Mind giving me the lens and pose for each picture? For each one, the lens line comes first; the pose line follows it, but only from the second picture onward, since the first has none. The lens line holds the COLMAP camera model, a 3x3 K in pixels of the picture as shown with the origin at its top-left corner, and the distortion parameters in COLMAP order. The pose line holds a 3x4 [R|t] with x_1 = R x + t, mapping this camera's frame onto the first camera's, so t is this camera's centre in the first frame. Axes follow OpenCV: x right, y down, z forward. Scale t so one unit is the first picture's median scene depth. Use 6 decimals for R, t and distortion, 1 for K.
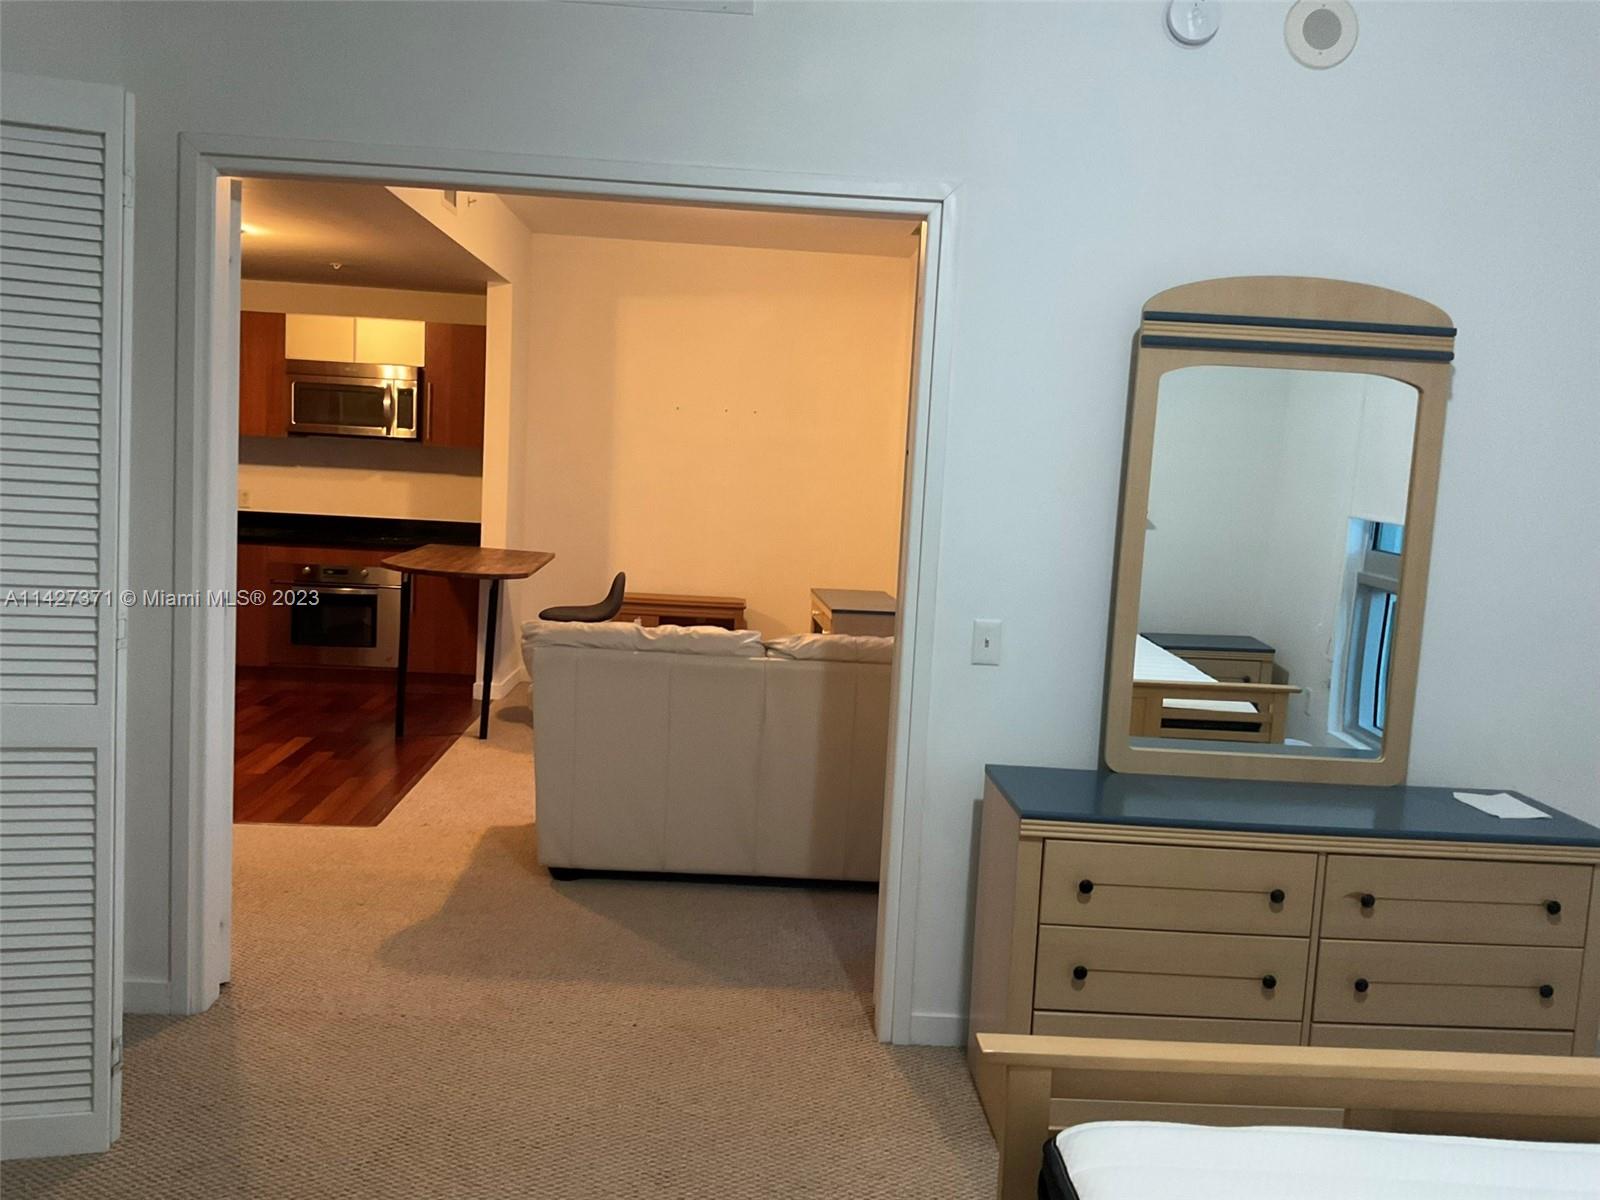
lens RADIAL K [[1326.9, 0, 797.0], [0, 1326.9, 575.6], [0, 0, 1]] dist [0.115264, -0.199402]
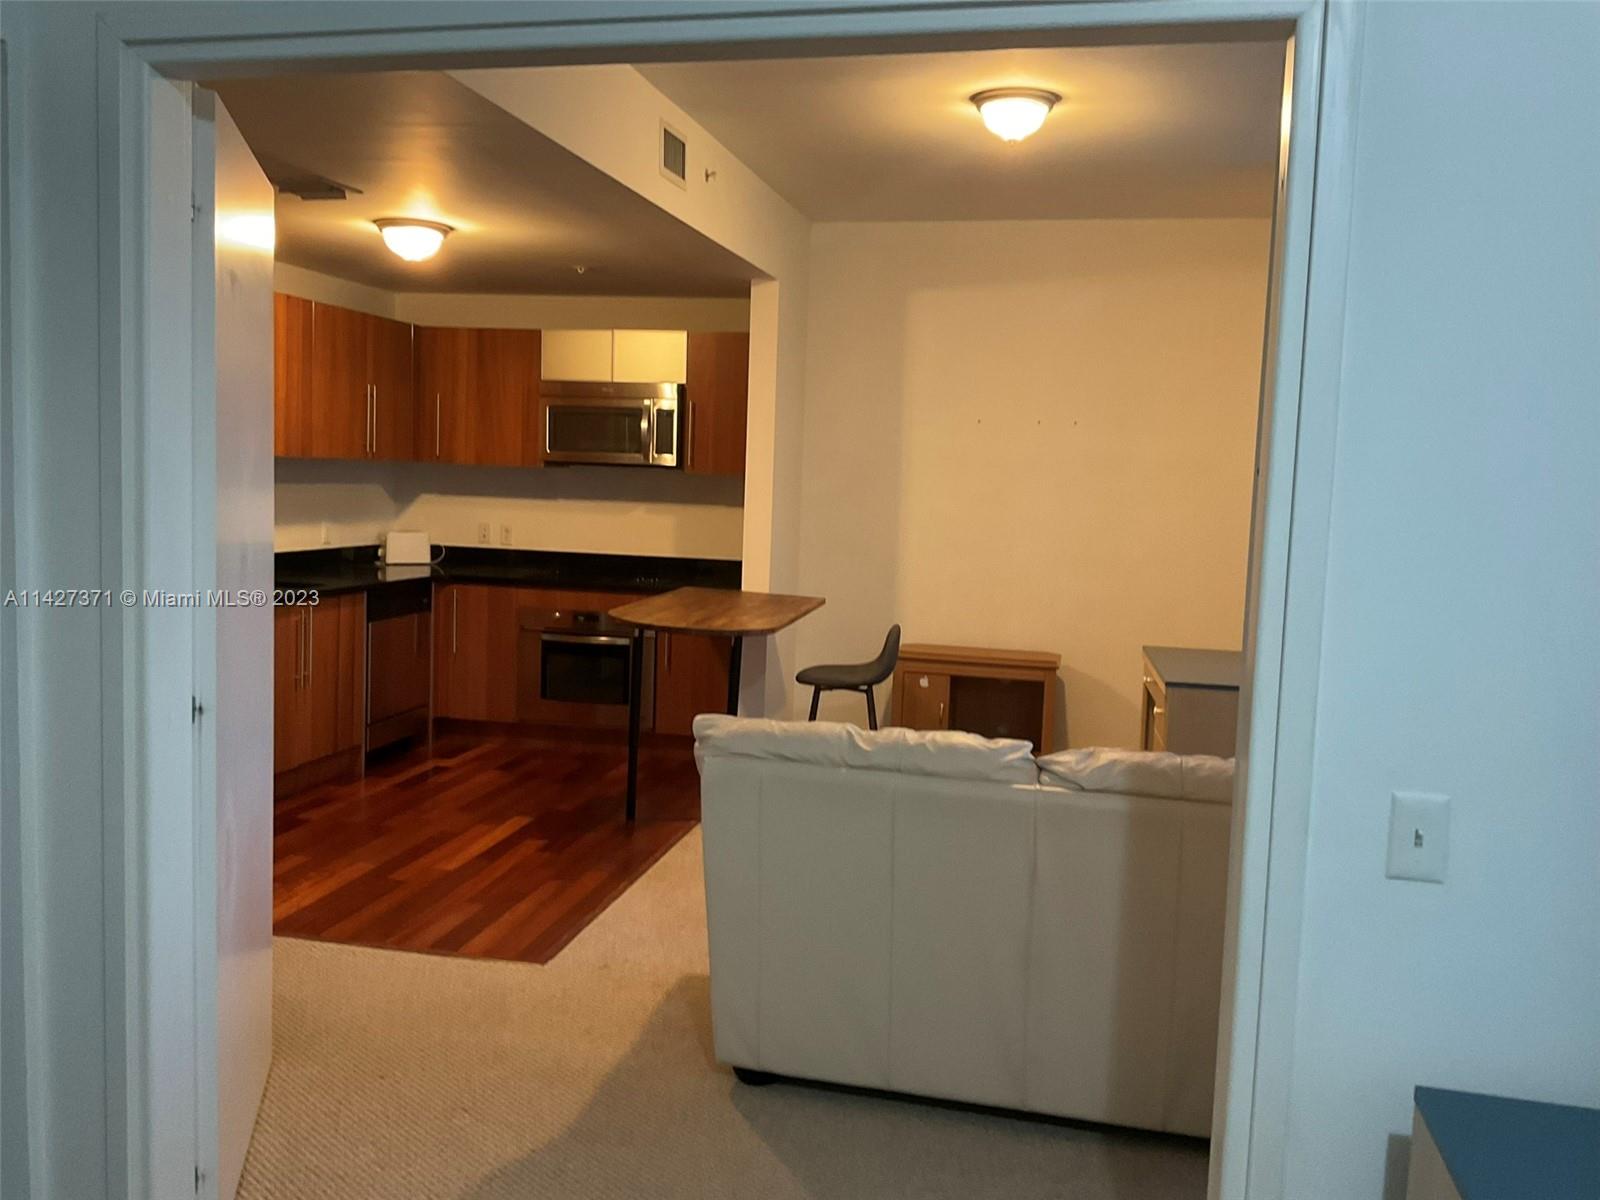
lens RADIAL K [[1326.9, 0, 797.0], [0, 1326.9, 575.6], [0, 0, 1]] dist [0.115264, -0.199402]
pose [[0.964799, 0.002356, -0.262978, 0.025064], [-0.006496, 0.999868, -0.014874, -0.022427], [0.262908, 0.016059, 0.964687, 0.228059]]
